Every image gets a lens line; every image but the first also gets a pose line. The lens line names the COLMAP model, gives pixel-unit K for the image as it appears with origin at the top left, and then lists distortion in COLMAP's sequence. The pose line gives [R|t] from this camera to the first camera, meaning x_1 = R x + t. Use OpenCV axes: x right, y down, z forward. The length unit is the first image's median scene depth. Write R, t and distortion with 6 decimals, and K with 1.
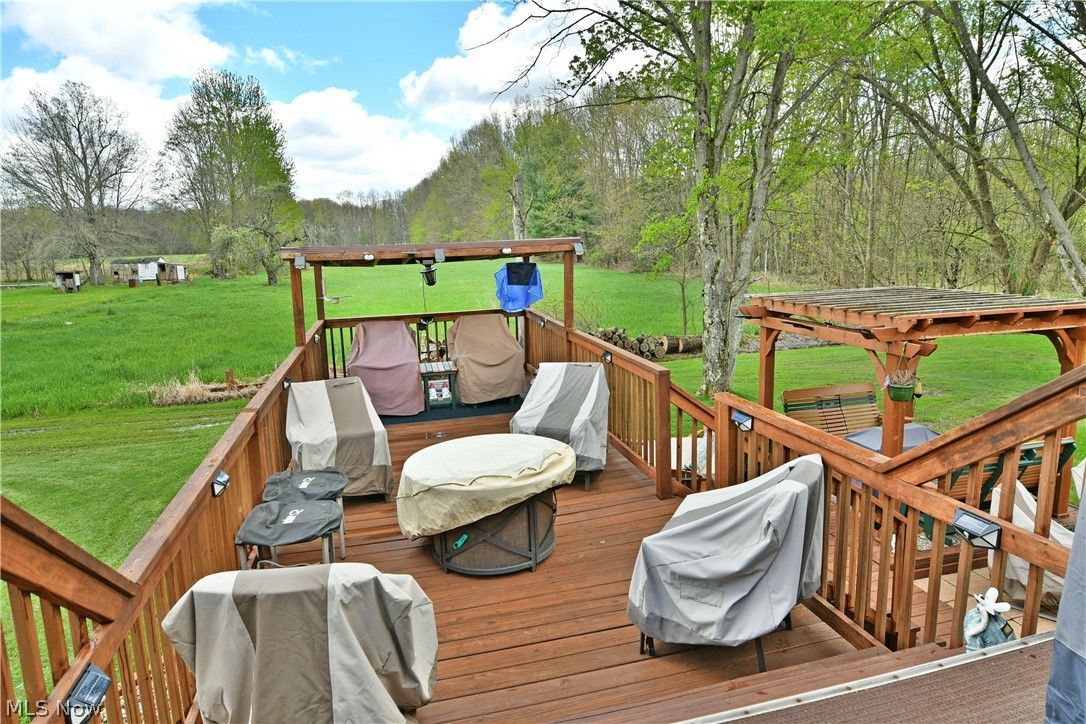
lens RADIAL K [[657.5, 0, 538.4], [0, 657.5, 360.9], [0, 0, 1]] dist [-0.000971, -0.001108]
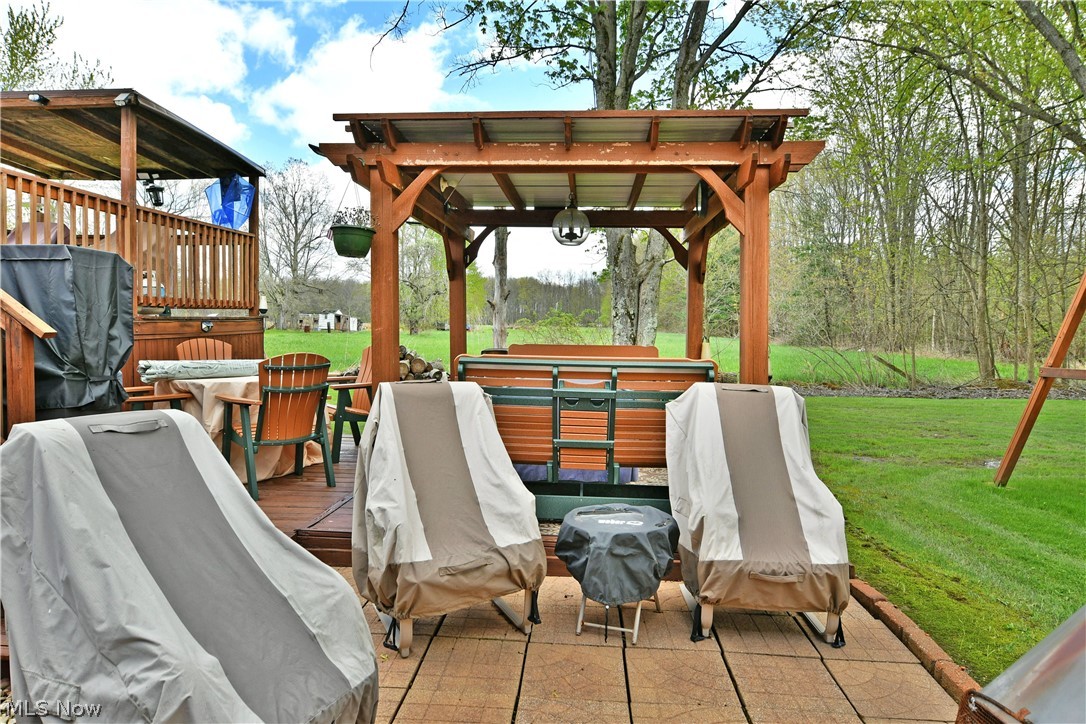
lens RADIAL K [[657.5, 0, 548.1], [0, 657.5, 356.8], [0, 0, 1]] dist [-0.000971, -0.001108]
pose [[0.957416, 0.055505, -0.283327, 0.087708], [-0.091912, 0.988886, -0.116860, 0.019712], [0.273691, 0.137924, 0.951877, 0.047884]]
